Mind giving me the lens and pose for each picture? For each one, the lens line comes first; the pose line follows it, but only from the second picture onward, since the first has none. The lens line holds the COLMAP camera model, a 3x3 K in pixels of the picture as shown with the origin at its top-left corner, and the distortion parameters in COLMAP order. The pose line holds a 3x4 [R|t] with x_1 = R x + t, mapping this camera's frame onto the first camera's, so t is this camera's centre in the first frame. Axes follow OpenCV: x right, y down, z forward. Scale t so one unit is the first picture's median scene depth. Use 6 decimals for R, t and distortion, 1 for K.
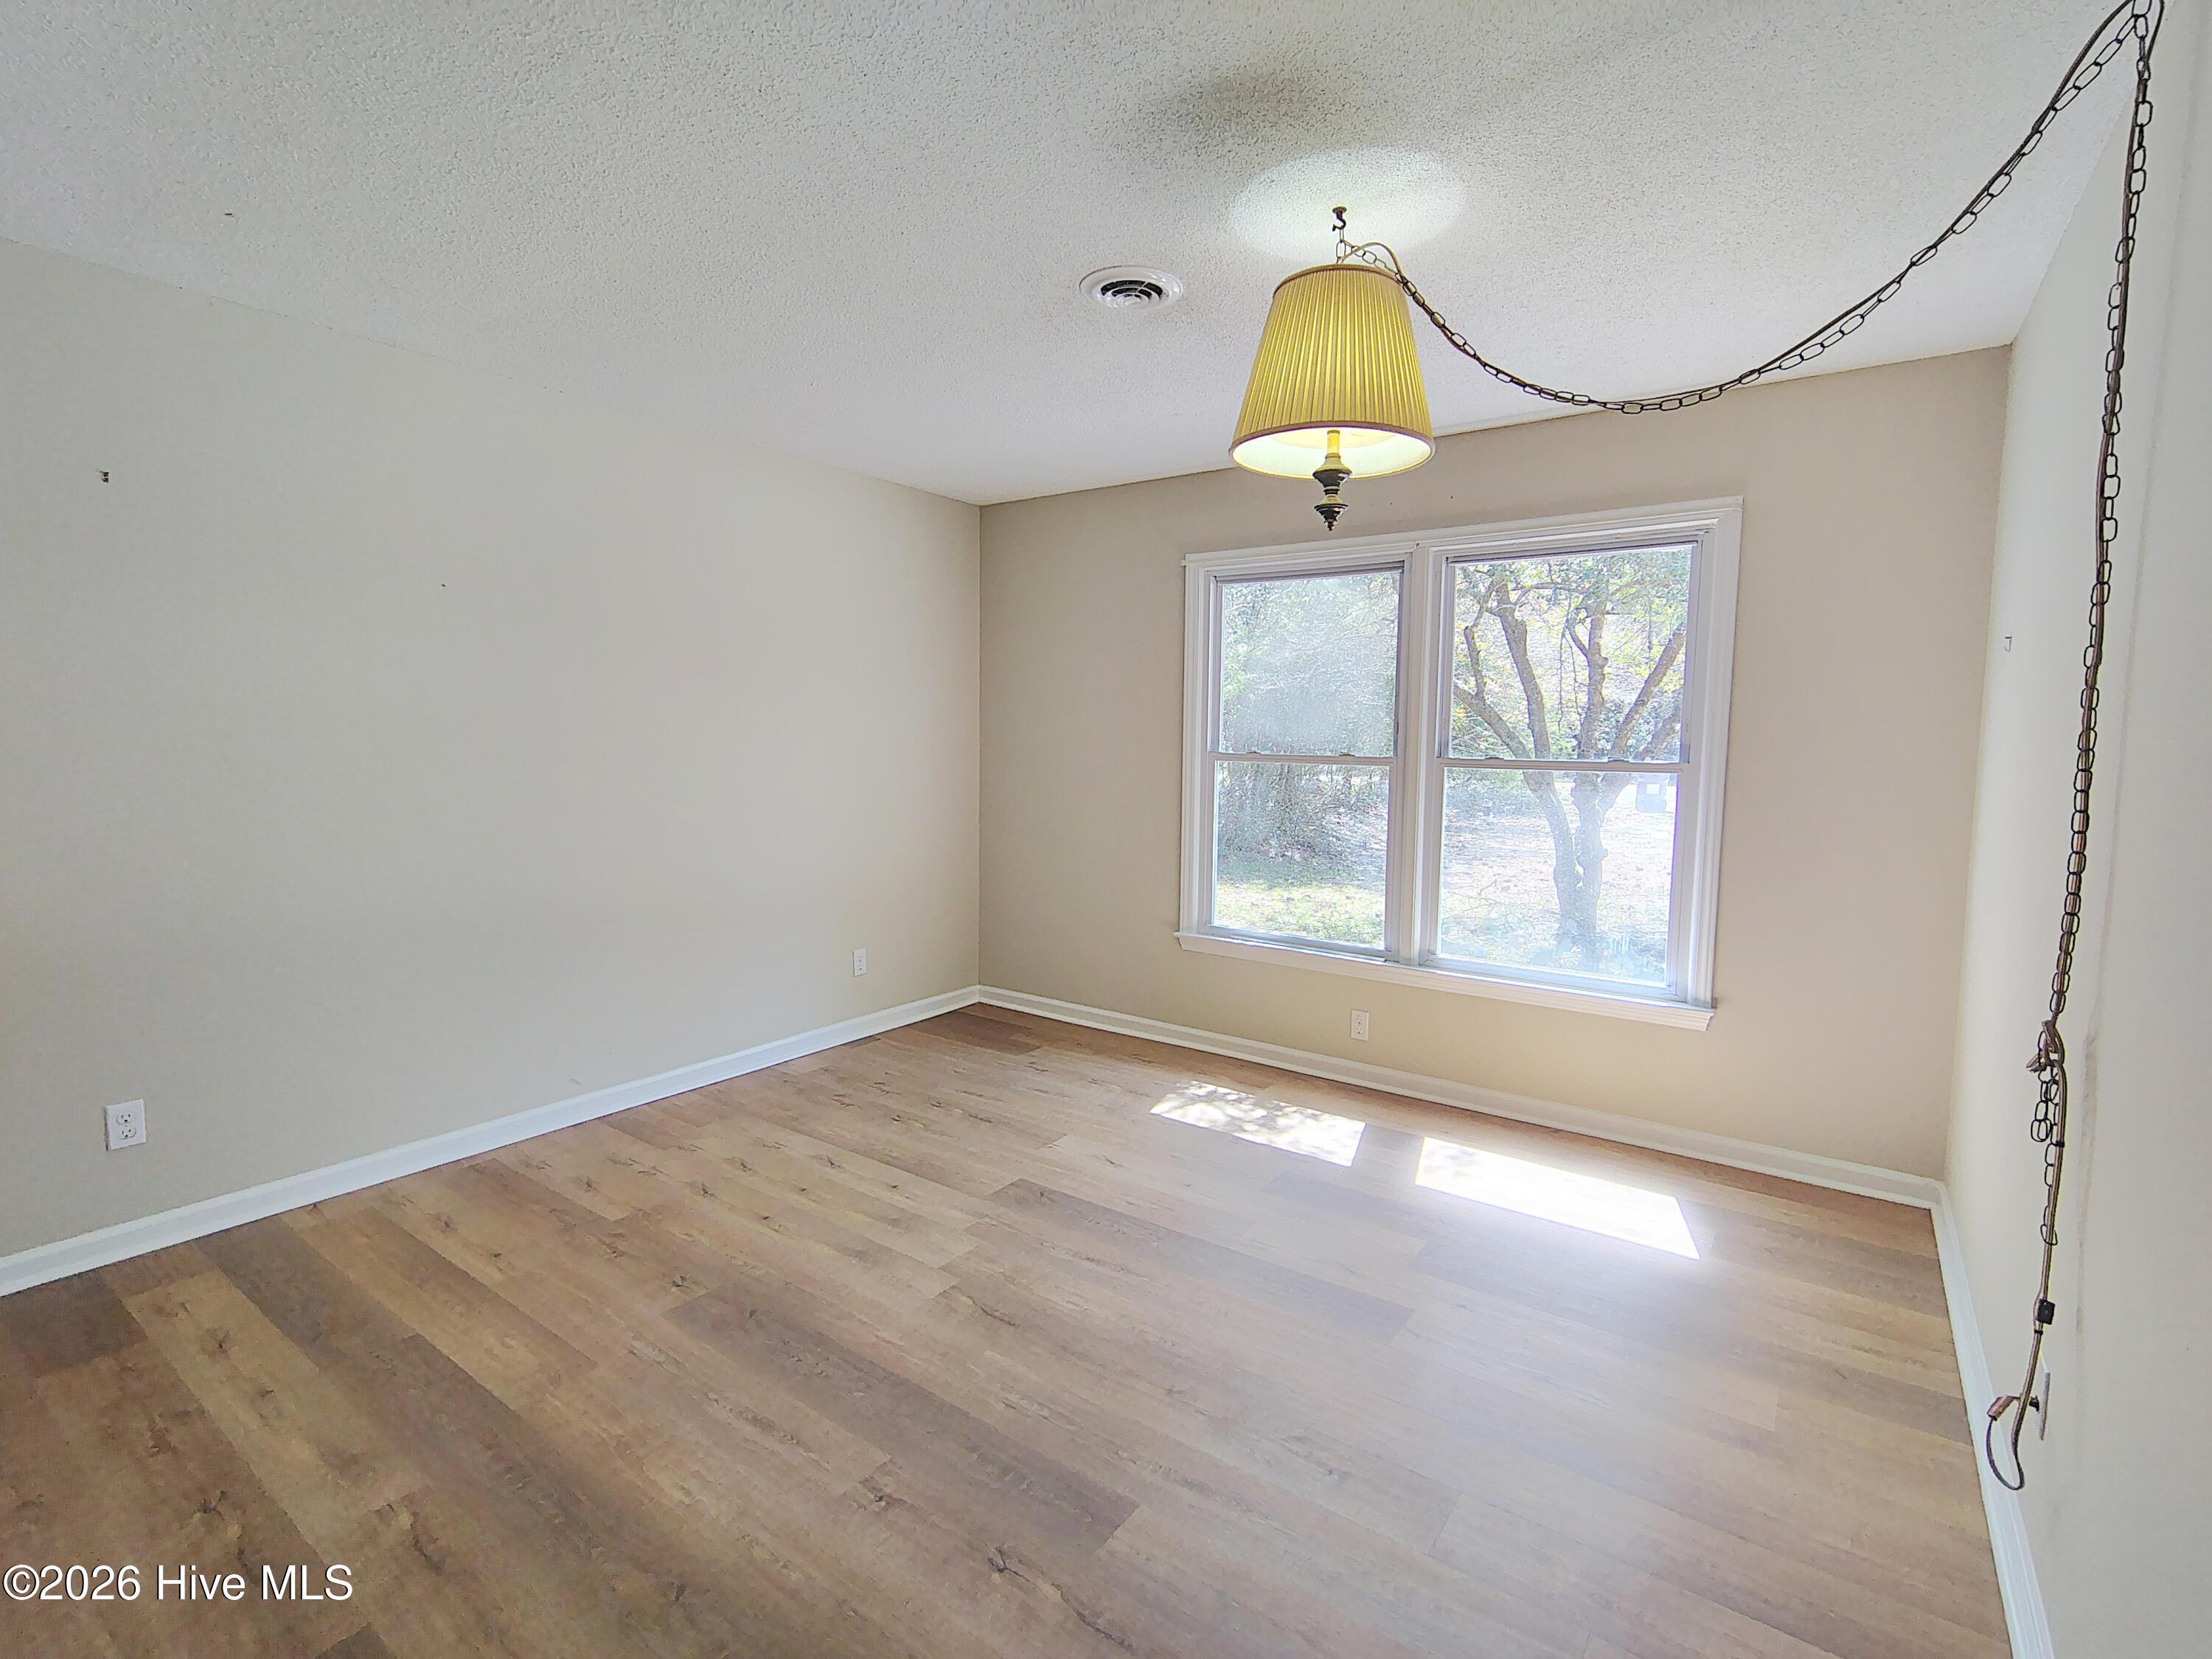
lens RADIAL K [[1025.0, 0, 1097.0], [0, 1025.0, 826.3], [0, 0, 1]] dist [-0.002008, 0.000201]
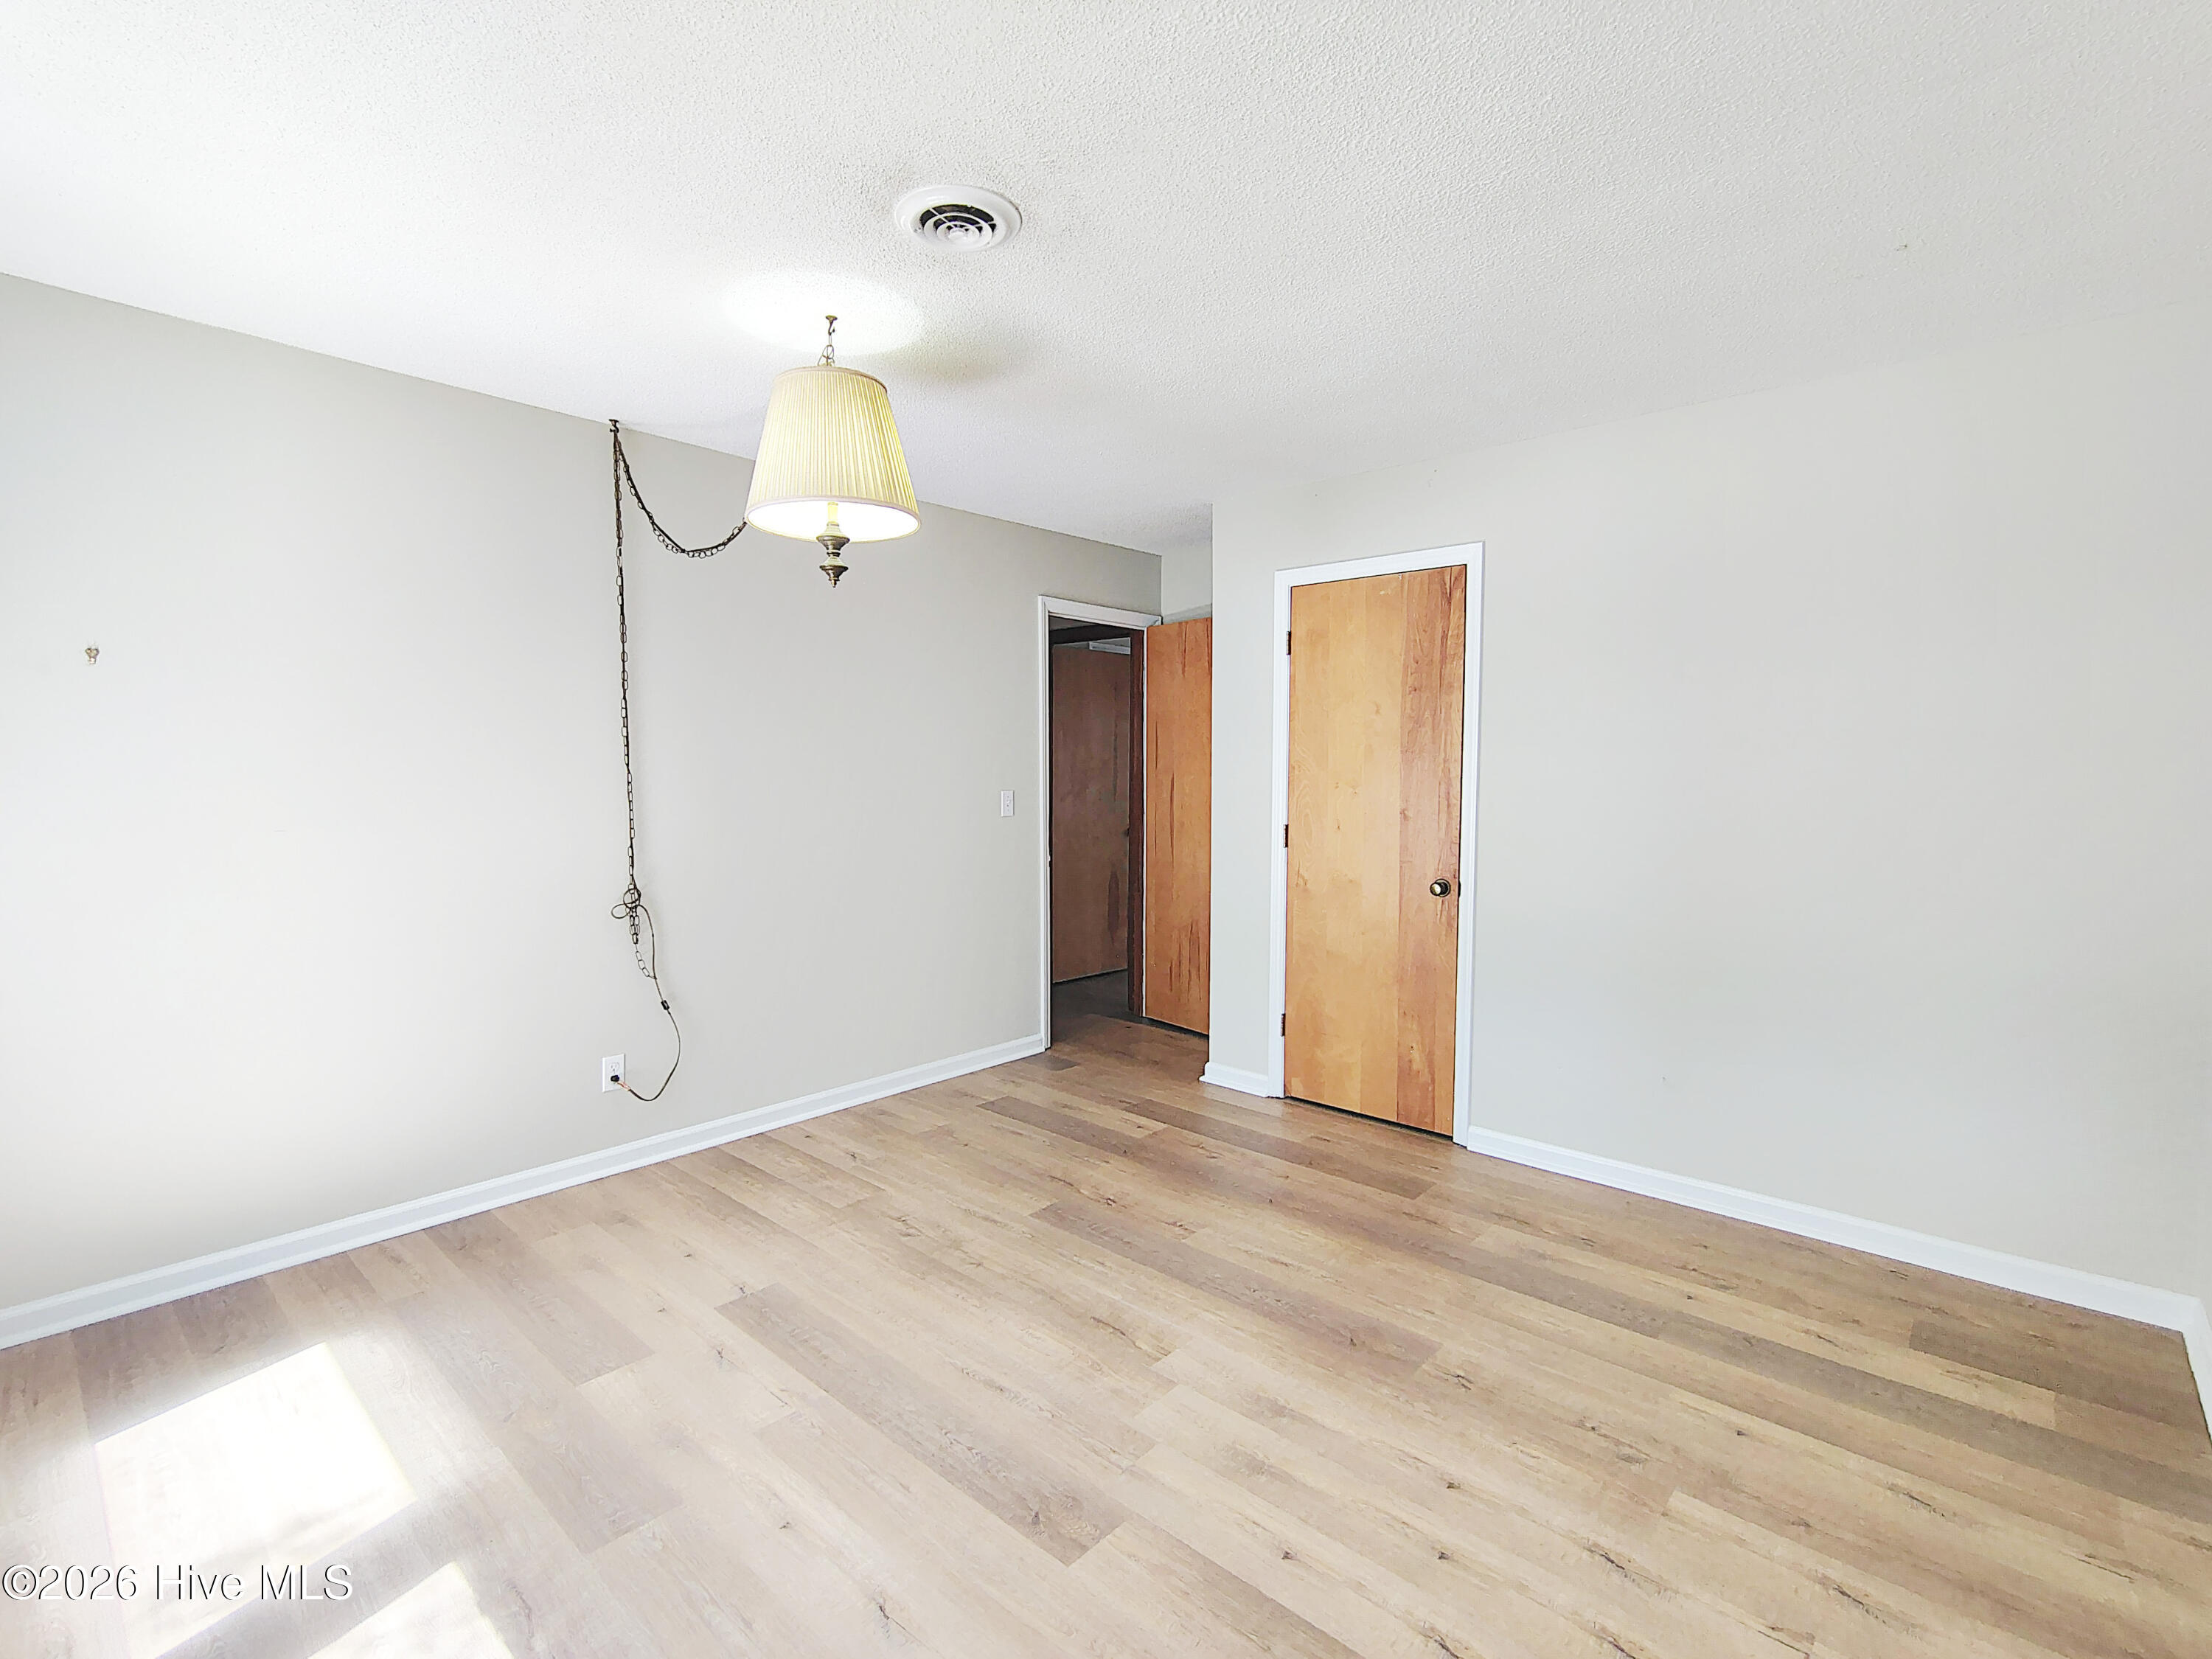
lens RADIAL K [[1025.0, 0, 1097.0], [0, 1025.0, 826.3], [0, 0, 1]] dist [-0.002008, 0.000201]
pose [[-0.993448, -0.022165, 0.112114, -0.186215], [-0.006039, 0.989823, 0.142178, -0.165848], [-0.114124, 0.140570, -0.983471, 1.920827]]
